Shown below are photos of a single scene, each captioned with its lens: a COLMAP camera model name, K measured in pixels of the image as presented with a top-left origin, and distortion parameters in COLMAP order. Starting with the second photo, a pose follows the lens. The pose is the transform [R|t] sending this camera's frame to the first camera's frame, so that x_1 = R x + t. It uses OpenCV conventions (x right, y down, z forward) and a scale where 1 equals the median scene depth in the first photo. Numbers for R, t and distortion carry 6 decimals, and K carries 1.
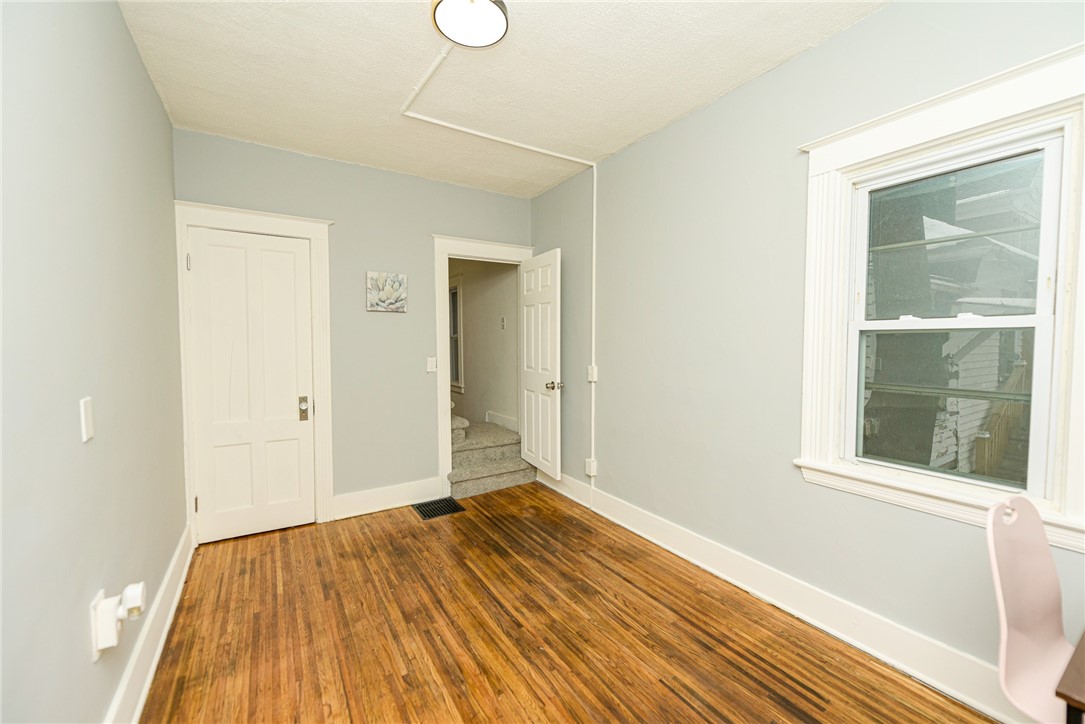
lens RADIAL K [[440.1, 0, 549.6], [0, 440.1, 357.8], [0, 0, 1]] dist [0.001561, 0.000156]
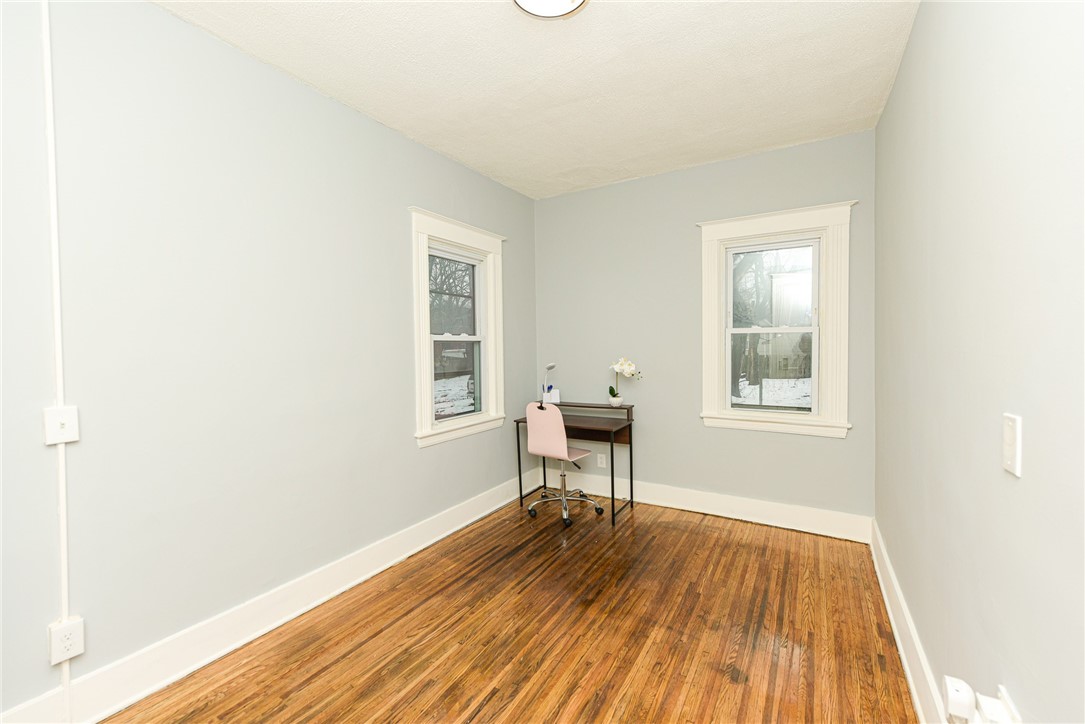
lens RADIAL K [[440.1, 0, 549.6], [0, 440.1, 357.8], [0, 0, 1]] dist [0.001561, 0.000156]
pose [[-0.444897, -0.016370, 0.895432, -0.847993], [0.051045, 0.997744, 0.043602, -0.046586], [-0.894126, 0.065106, -0.443058, 1.239390]]
